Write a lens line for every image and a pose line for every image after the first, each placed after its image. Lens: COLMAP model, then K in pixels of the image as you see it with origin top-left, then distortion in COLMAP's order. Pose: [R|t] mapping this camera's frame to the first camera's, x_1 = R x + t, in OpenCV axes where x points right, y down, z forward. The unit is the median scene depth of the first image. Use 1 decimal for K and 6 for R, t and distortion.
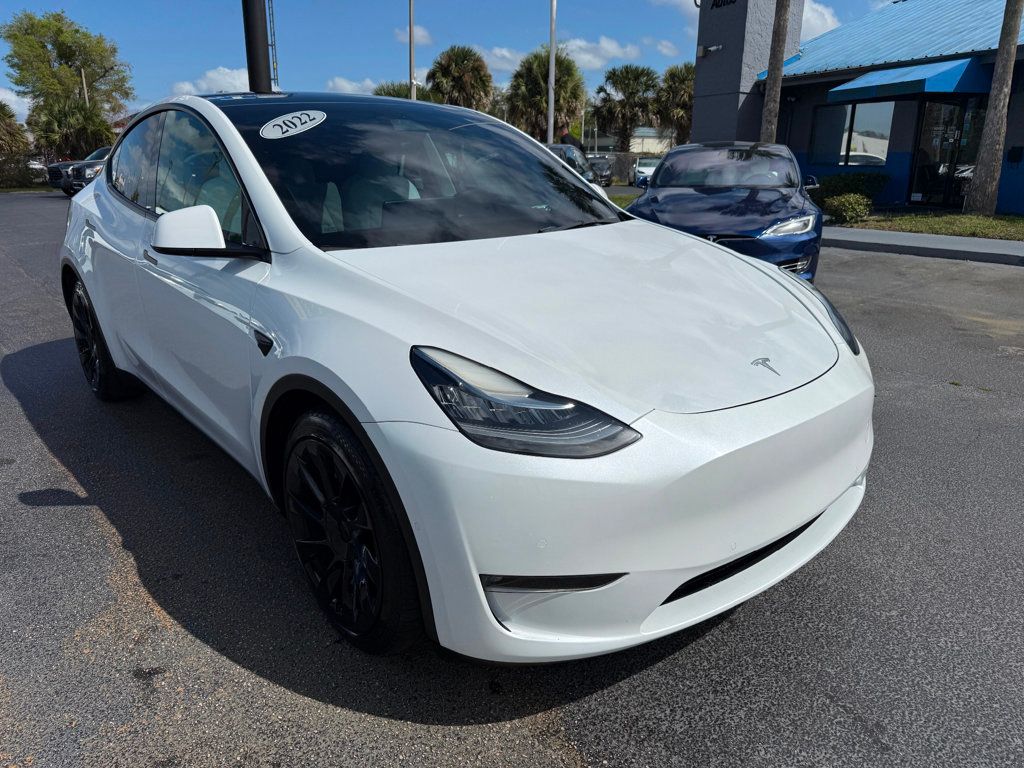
lens RADIAL K [[737.1, 0, 521.0], [0, 737.1, 382.5], [0, 0, 1]] dist [0.005425, -0.004431]
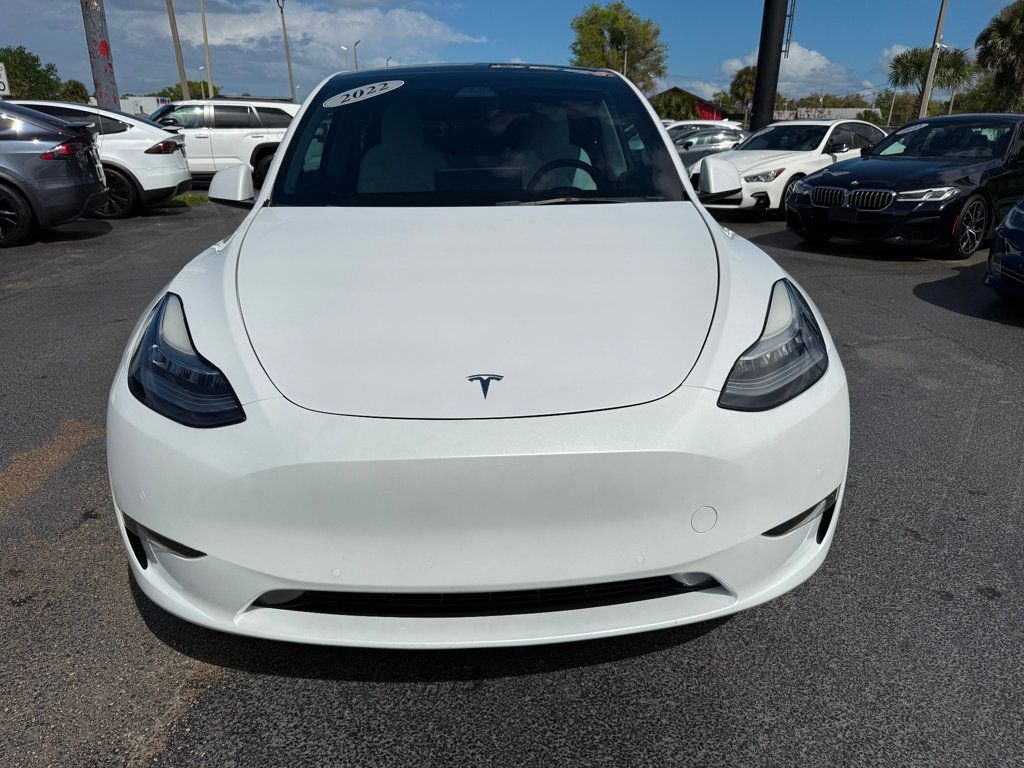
lens RADIAL K [[737.1, 0, 518.7], [0, 737.1, 381.3], [0, 0, 1]] dist [0.004840, -0.001717]
pose [[0.781929, 0.207859, -0.587692, 0.856672], [-0.190891, 0.977320, 0.091682, -0.113683], [0.593421, 0.040496, 0.803873, 0.393726]]
